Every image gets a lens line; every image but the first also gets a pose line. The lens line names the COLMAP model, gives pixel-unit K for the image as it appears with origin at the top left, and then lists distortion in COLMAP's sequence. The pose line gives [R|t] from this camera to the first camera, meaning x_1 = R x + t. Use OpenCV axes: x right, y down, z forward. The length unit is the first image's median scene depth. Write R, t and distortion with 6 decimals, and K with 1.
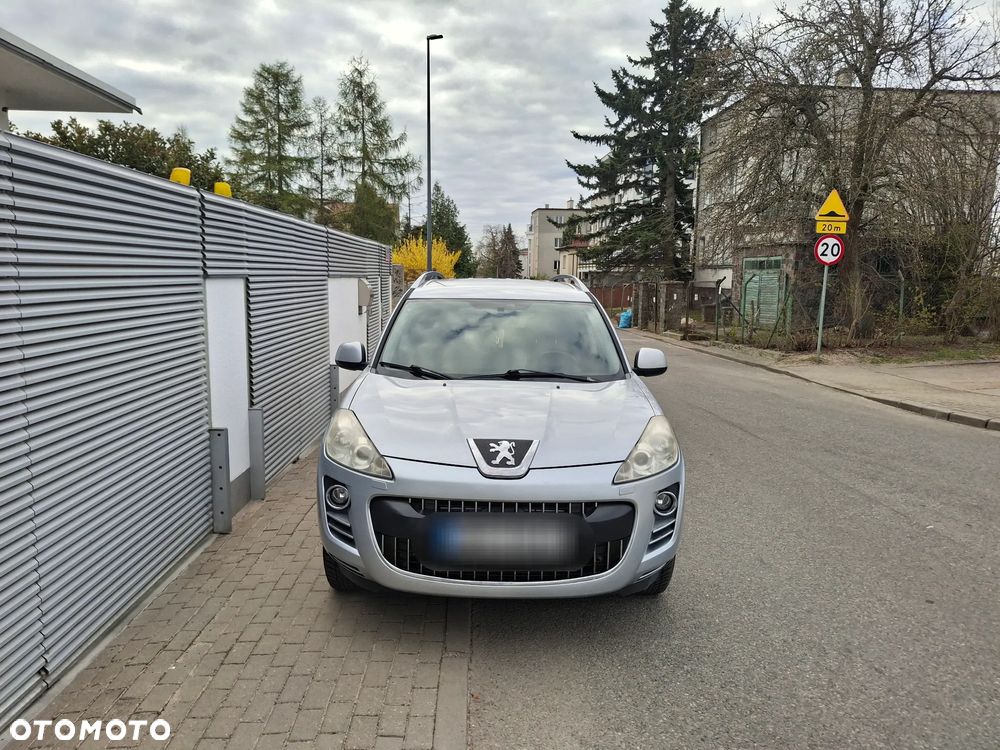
lens RADIAL K [[752.6, 0, 501.5], [0, 752.6, 381.1], [0, 0, 1]] dist [0.054077, -0.111961]
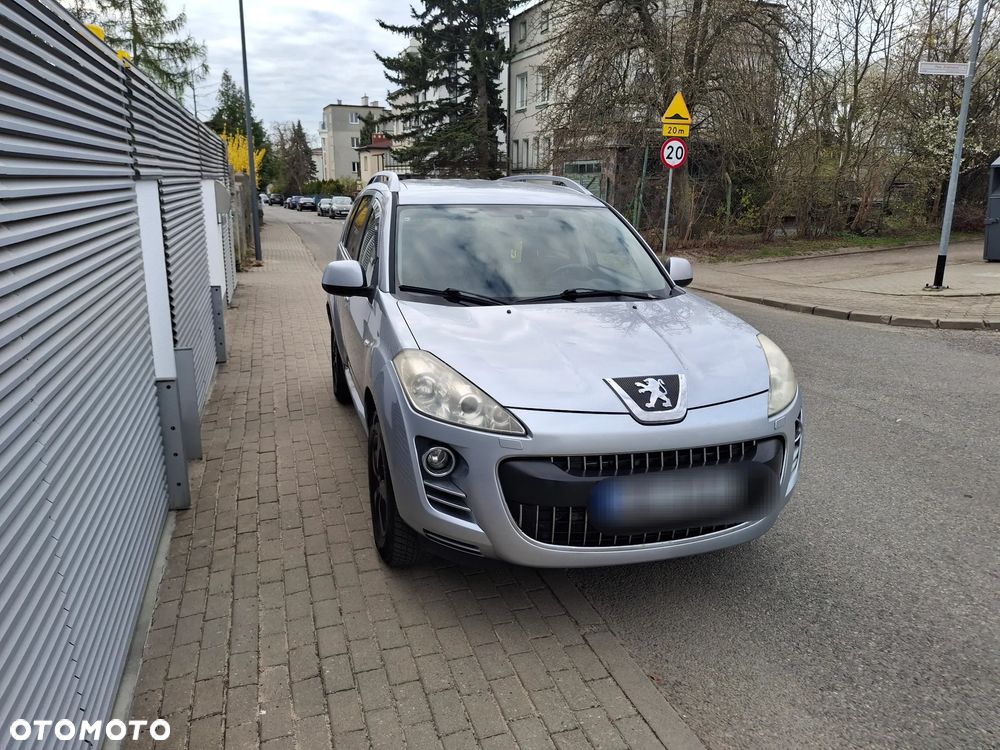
lens RADIAL K [[742.6, 0, 507.2], [0, 742.6, 372.3], [0, 0, 1]] dist [0.071759, -0.157330]
pose [[0.957053, -0.072700, 0.280649, -0.221500], [0.040099, 0.991938, 0.120213, -0.019326], [-0.287126, -0.103797, 0.952253, 0.150078]]
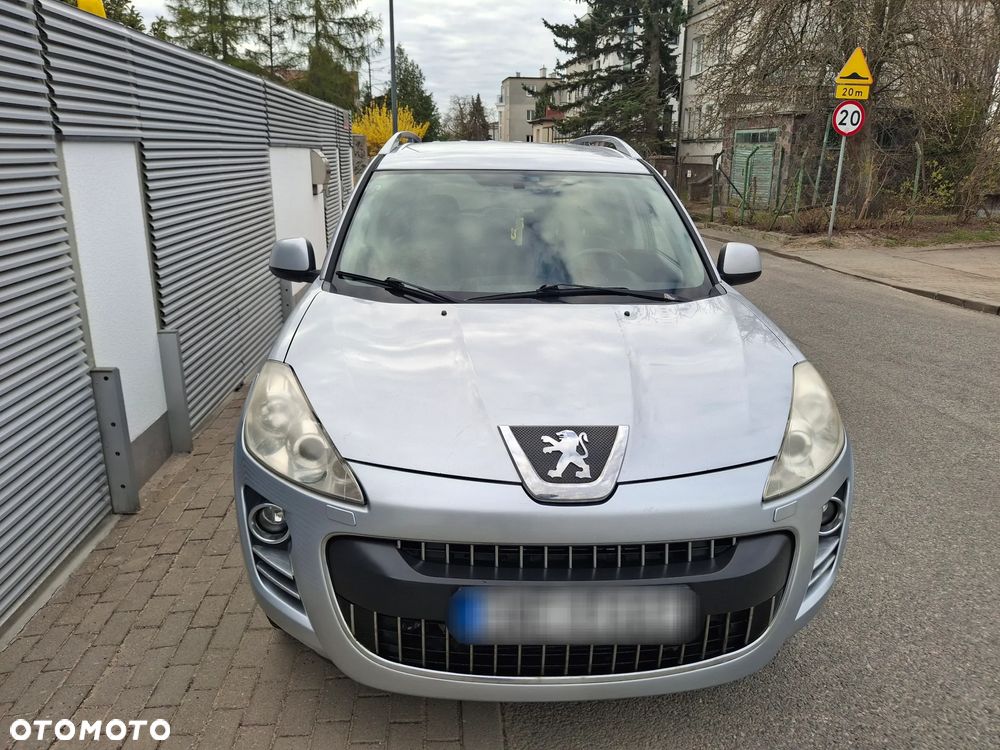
lens RADIAL K [[745.0, 0, 516.4], [0, 745.0, 377.0], [0, 0, 1]] dist [0.004835, -0.047076]
pose [[0.998017, -0.020844, 0.059396, -0.037837], [0.011525, 0.988142, 0.153113, -0.024847], [-0.061883, -0.152124, 0.986422, 0.275155]]
